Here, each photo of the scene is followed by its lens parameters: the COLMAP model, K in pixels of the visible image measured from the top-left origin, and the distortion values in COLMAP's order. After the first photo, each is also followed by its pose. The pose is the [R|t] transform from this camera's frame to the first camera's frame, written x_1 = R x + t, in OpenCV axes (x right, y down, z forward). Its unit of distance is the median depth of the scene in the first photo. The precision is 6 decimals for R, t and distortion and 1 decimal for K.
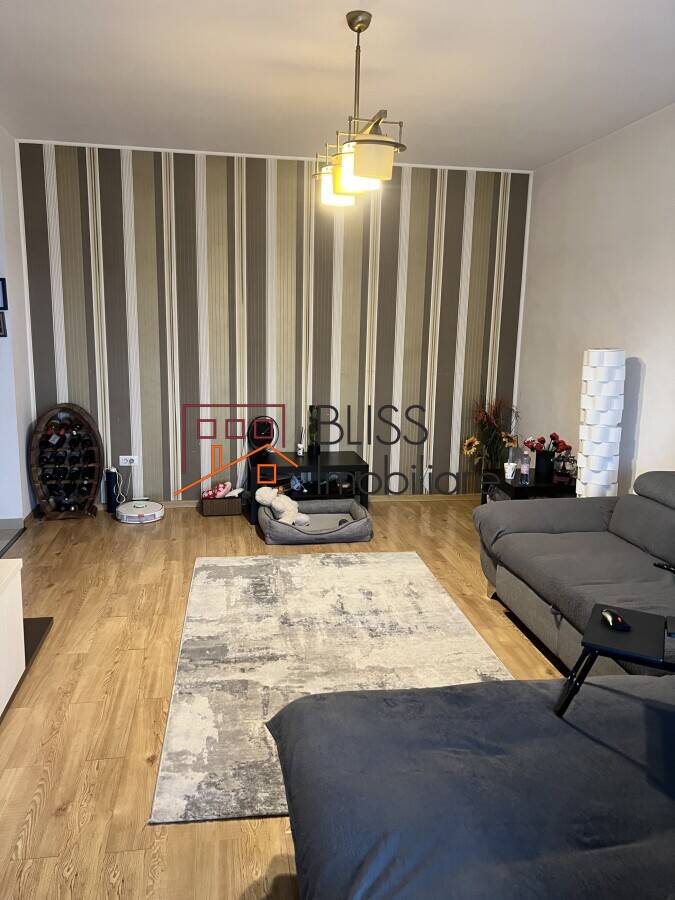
lens RADIAL K [[678.1, 0, 342.0], [0, 678.1, 448.1], [0, 0, 1]] dist [0.036416, -0.021976]
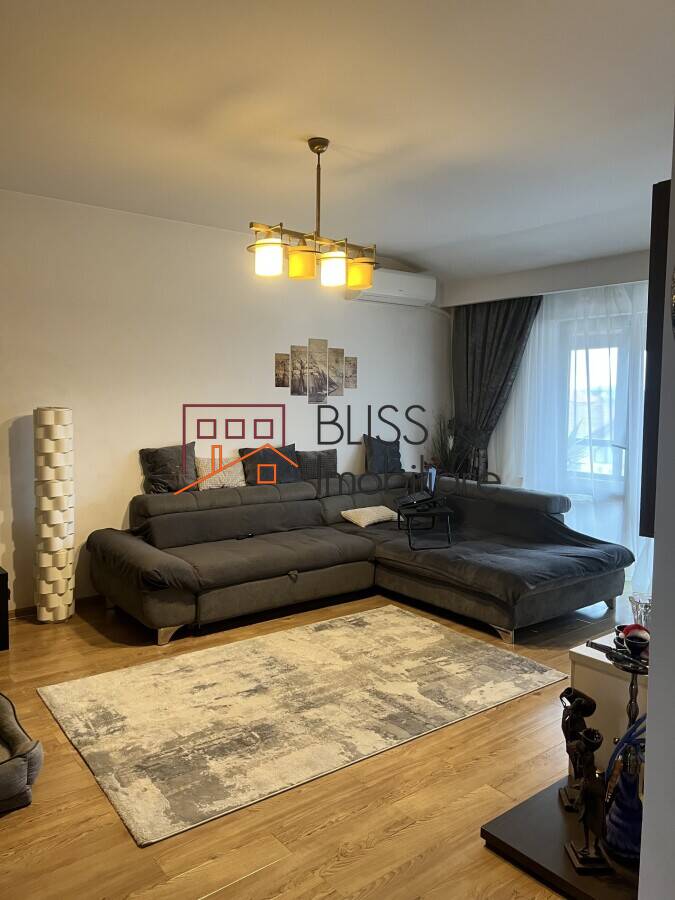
lens RADIAL K [[678.1, 0, 336.5], [0, 678.1, 451.0], [0, 0, 1]] dist [0.036416, -0.021976]
pose [[-0.470073, -0.097011, 0.877280, -0.867734], [0.141287, 0.972854, 0.183285, -0.244860], [-0.871246, 0.210105, -0.443606, 1.277432]]
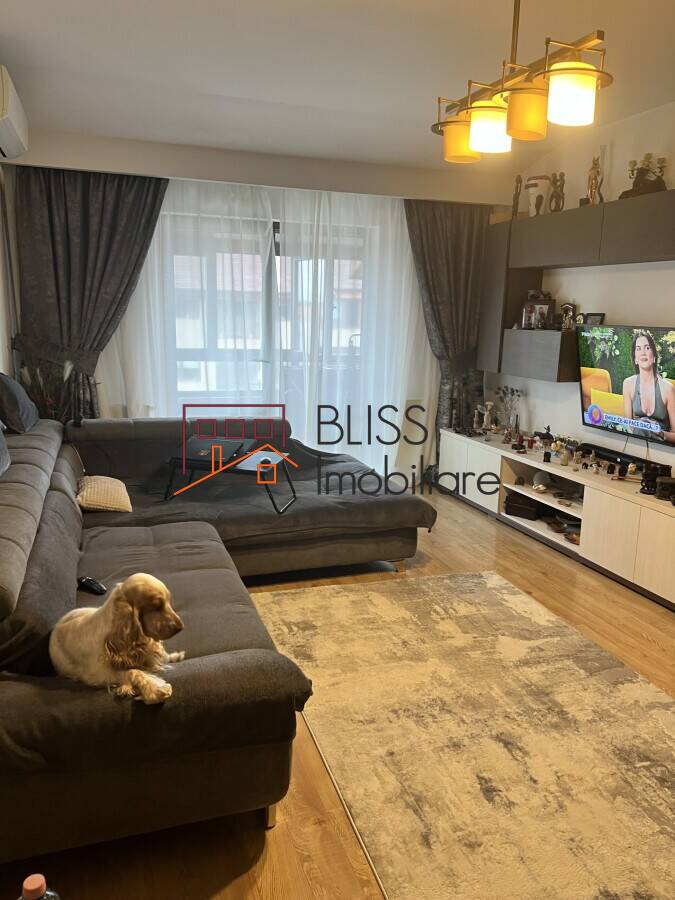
lens RADIAL K [[678.1, 0, 334.4], [0, 678.1, 444.8], [0, 0, 1]] dist [0.036416, -0.021976]
pose [[-0.986906, -0.011041, -0.160918, 0.281687], [-0.070420, 0.927046, 0.368276, -0.271829], [0.145113, 0.374785, -0.915685, 1.509871]]
